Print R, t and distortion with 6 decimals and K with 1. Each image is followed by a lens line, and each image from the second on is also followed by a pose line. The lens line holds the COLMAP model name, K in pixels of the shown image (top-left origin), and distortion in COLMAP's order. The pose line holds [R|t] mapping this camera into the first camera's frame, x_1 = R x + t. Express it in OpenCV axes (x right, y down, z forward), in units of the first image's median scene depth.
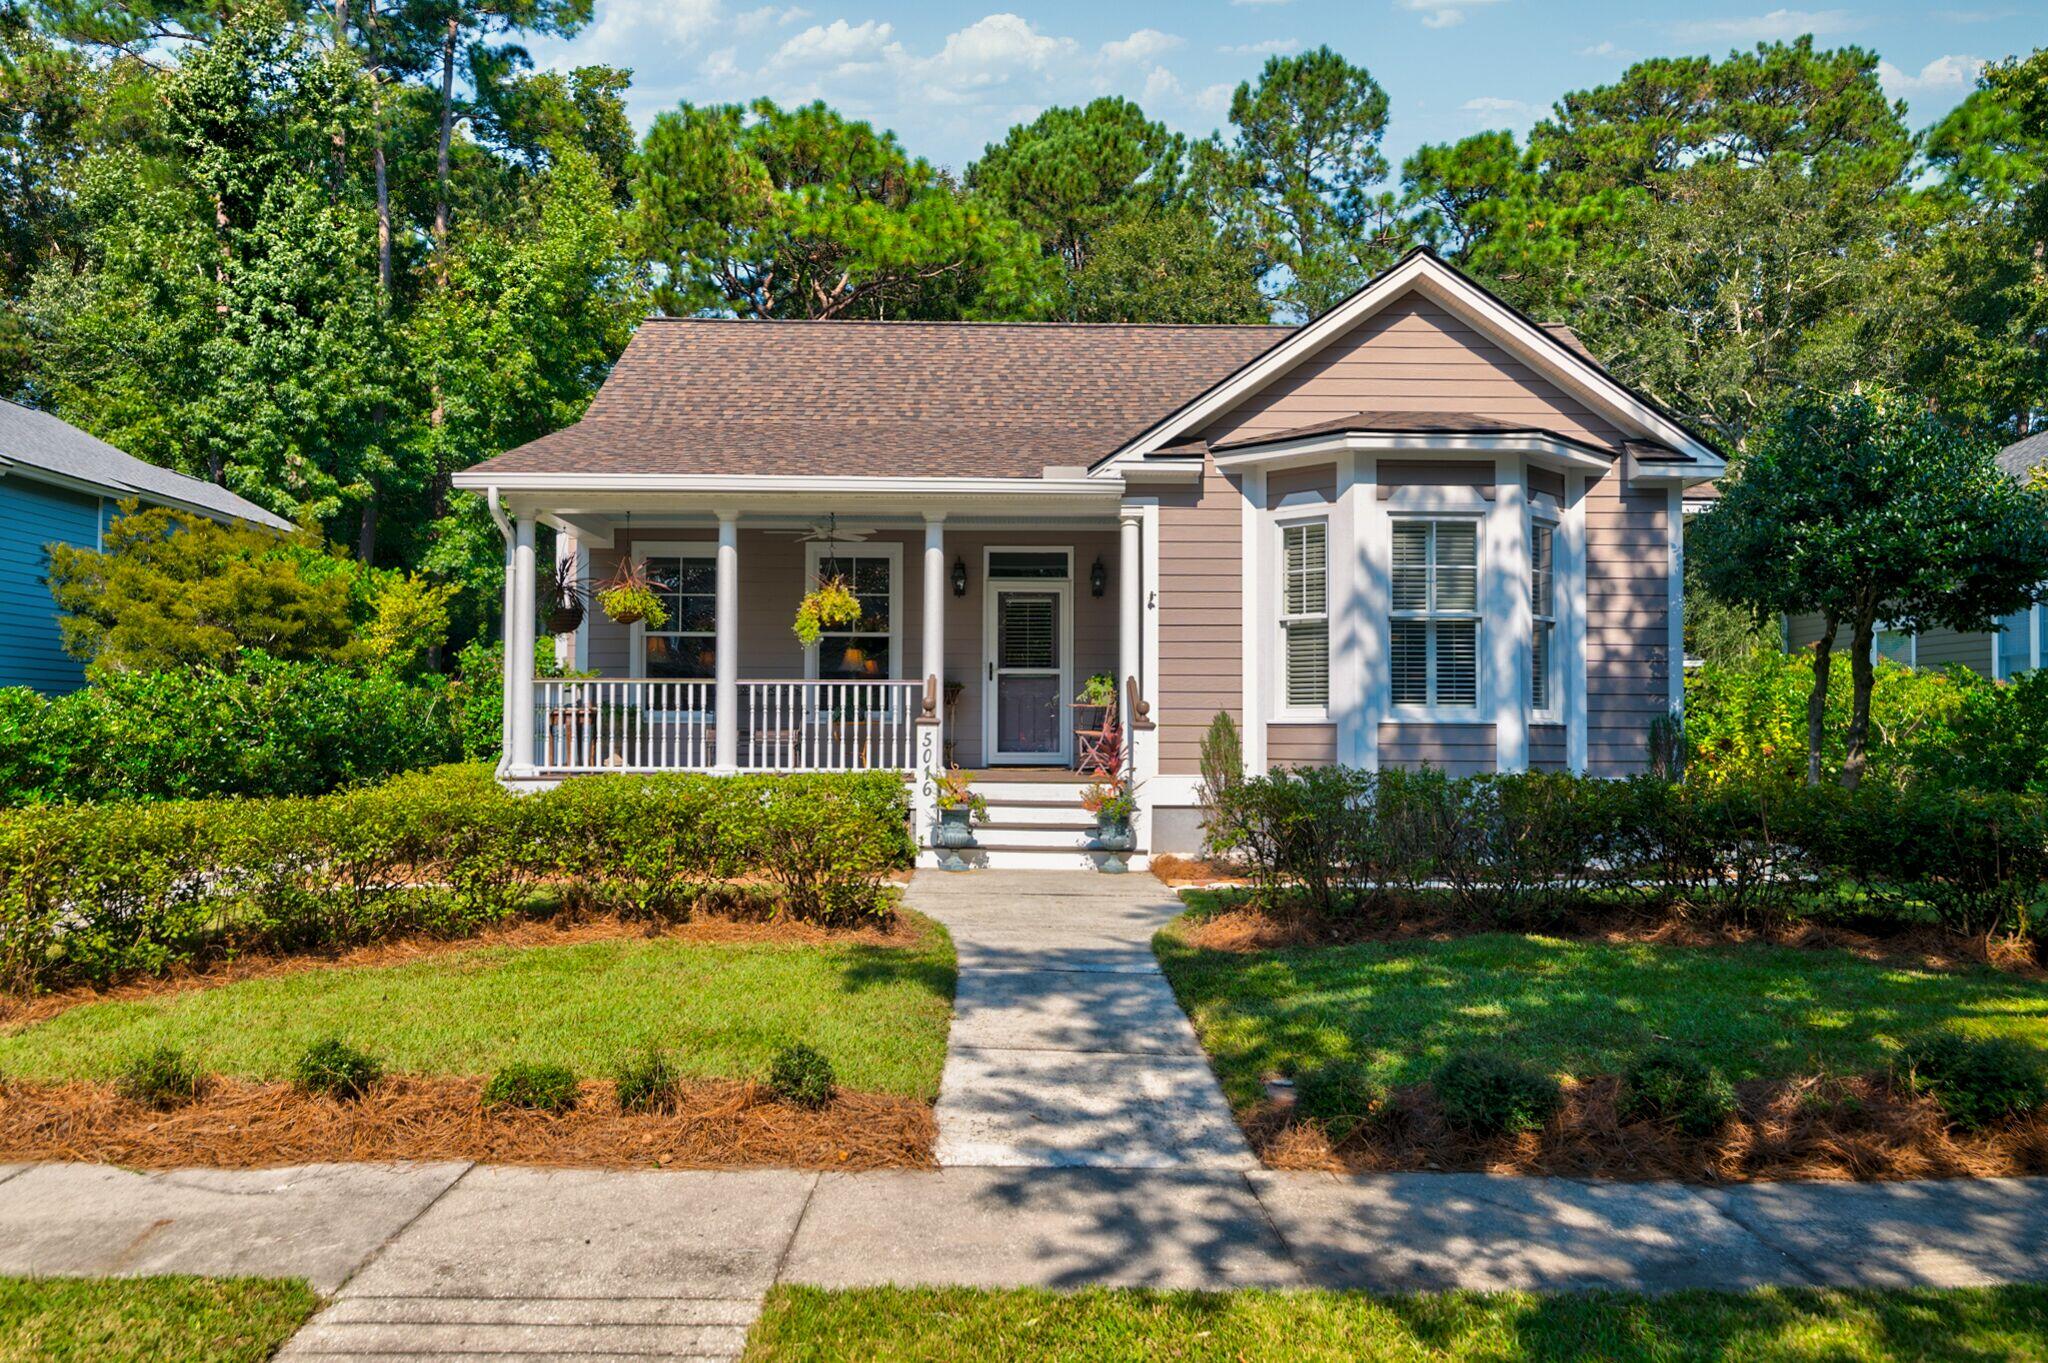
lens RADIAL K [[1674.1, 0, 1024.0], [0, 1674.1, 681.5], [0, 0, 1]] dist [-0.004318, -0.002258]
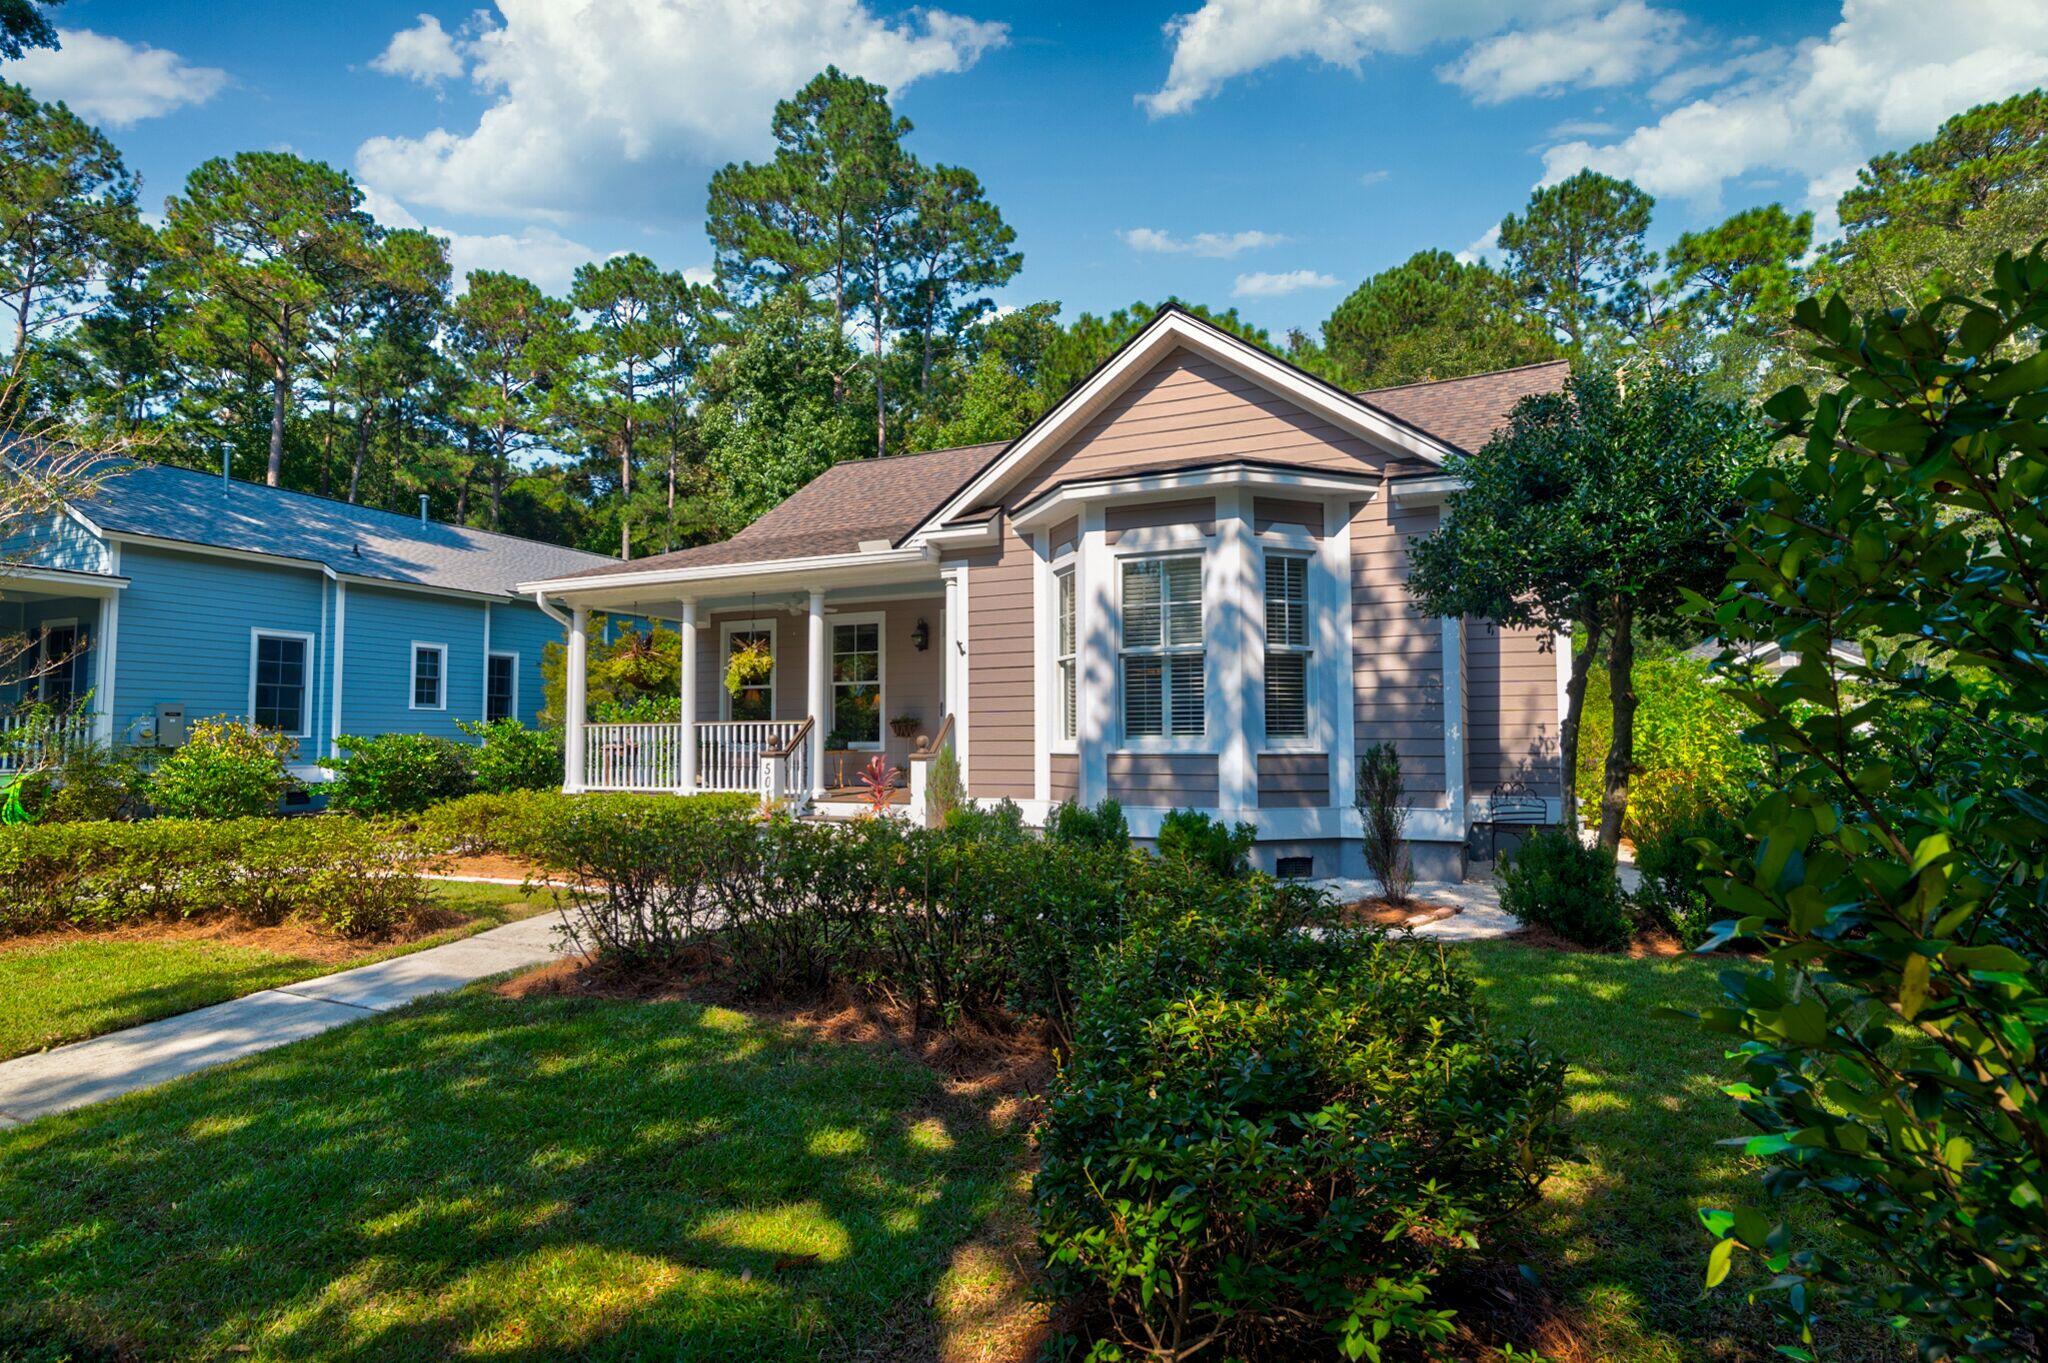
lens RADIAL K [[1104.4, 0, 1024.0], [0, 1104.4, 681.5], [0, 0, 1]] dist [-0.003248, -0.001395]
pose [[0.885298, -0.032493, -0.463888, 0.469124], [0.020632, 0.999318, -0.030624, -0.000929], [0.464566, 0.017540, 0.885365, 0.339201]]
